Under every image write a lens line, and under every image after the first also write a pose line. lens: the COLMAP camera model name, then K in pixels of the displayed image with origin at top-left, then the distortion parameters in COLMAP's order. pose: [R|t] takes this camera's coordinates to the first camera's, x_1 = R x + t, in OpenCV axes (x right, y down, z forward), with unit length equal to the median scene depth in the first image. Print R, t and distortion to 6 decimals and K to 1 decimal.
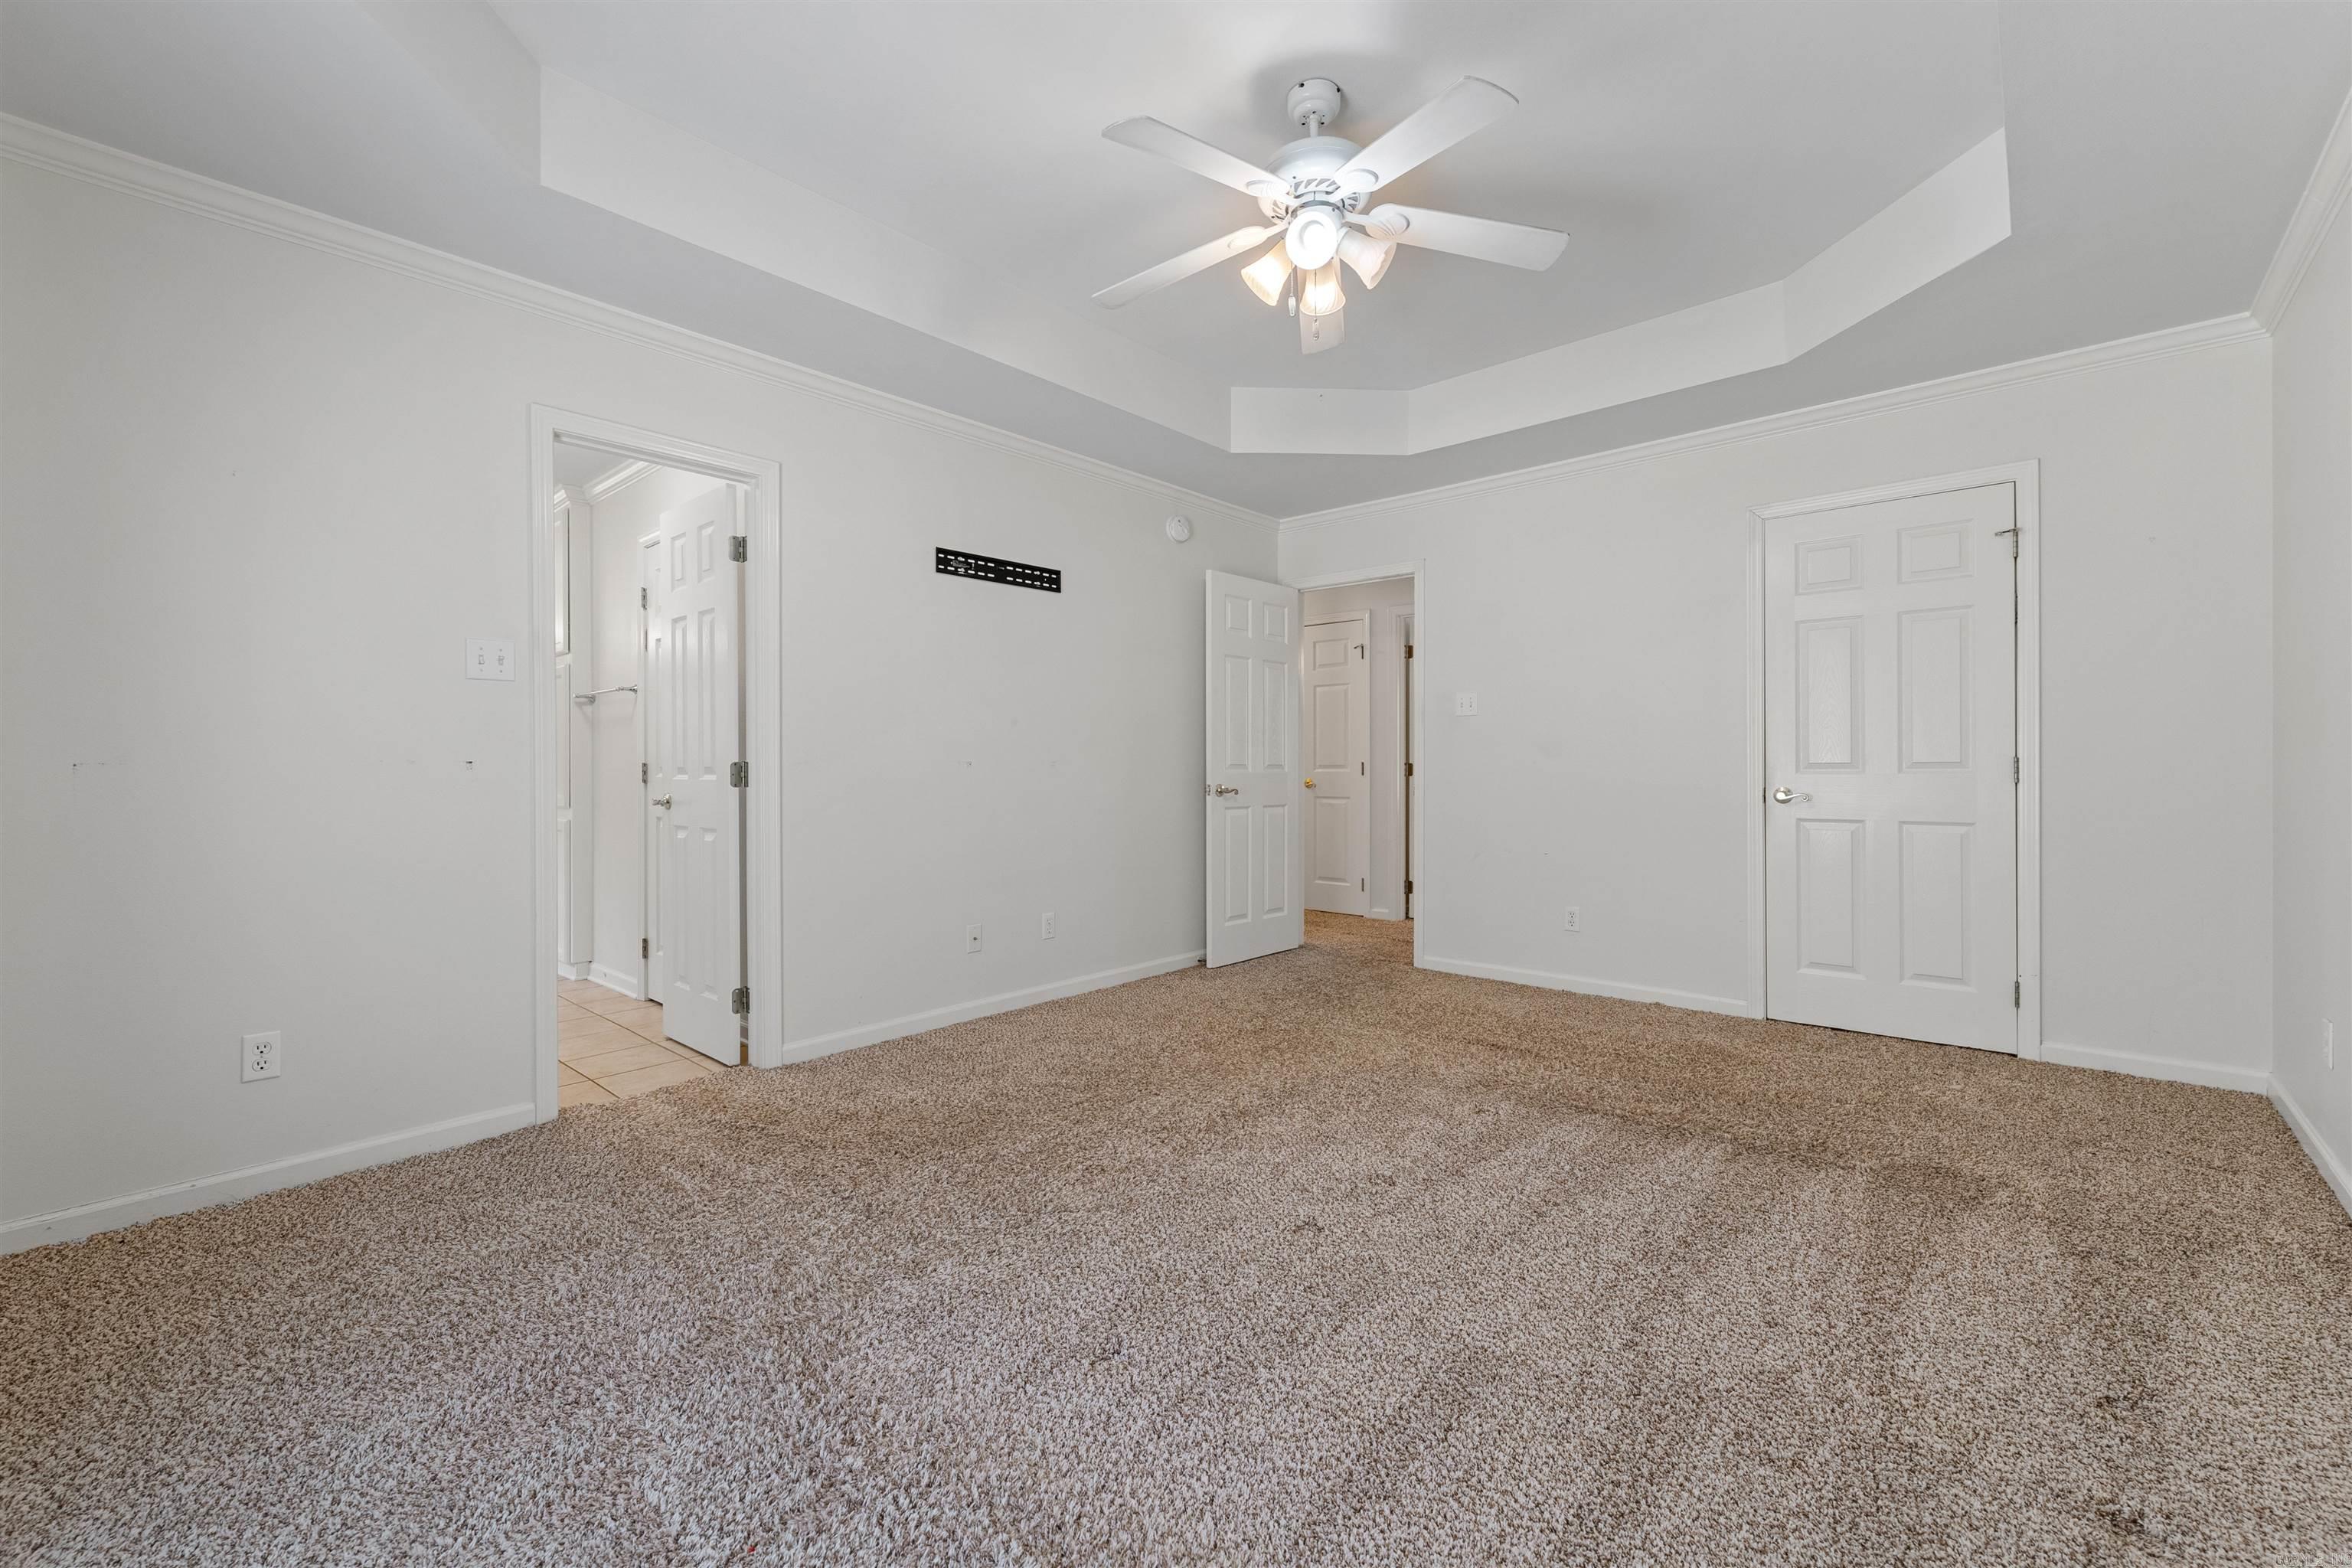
lens RADIAL K [[961.9, 0, 1183.2], [0, 961.9, 772.8], [0, 0, 1]] dist [0.006506, -0.003456]
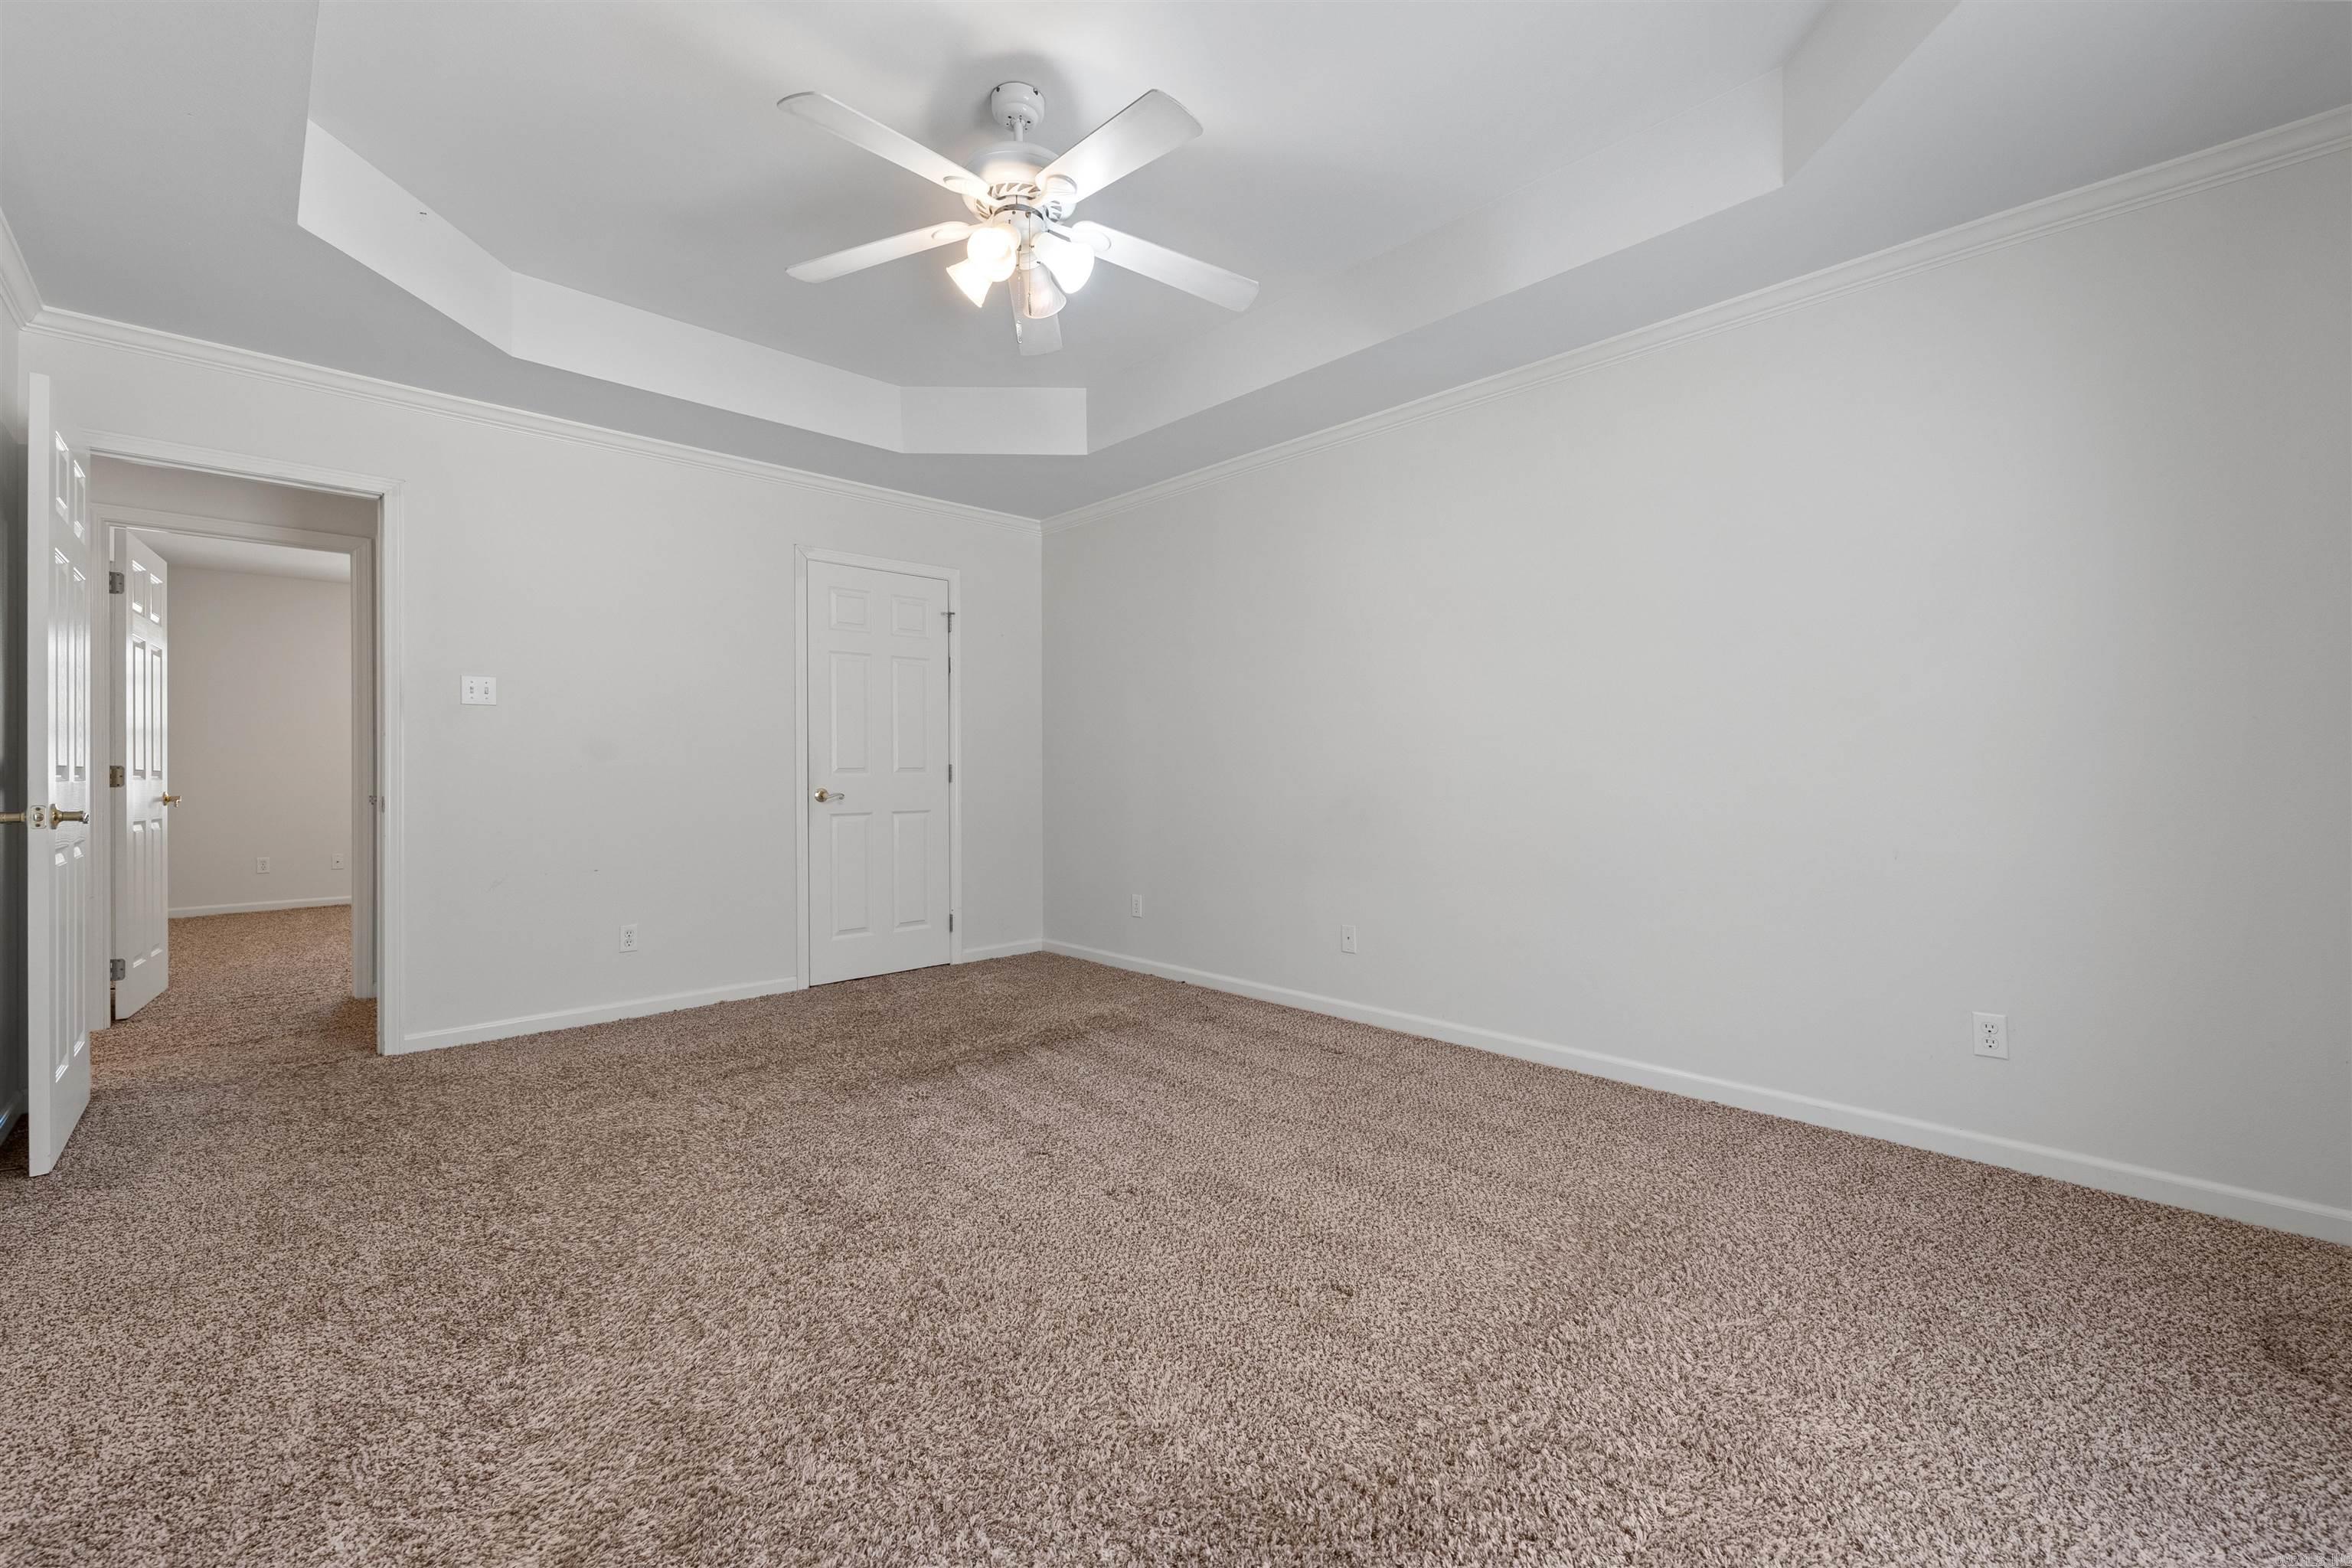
lens RADIAL K [[961.9, 0, 1180.1], [0, 961.9, 772.5], [0, 0, 1]] dist [0.006506, -0.003456]
pose [[0.078214, -0.000919, 0.996936, -0.606472], [0.005315, 0.999986, 0.000505, -0.002917], [-0.996922, 0.005259, 0.078218, 0.535540]]
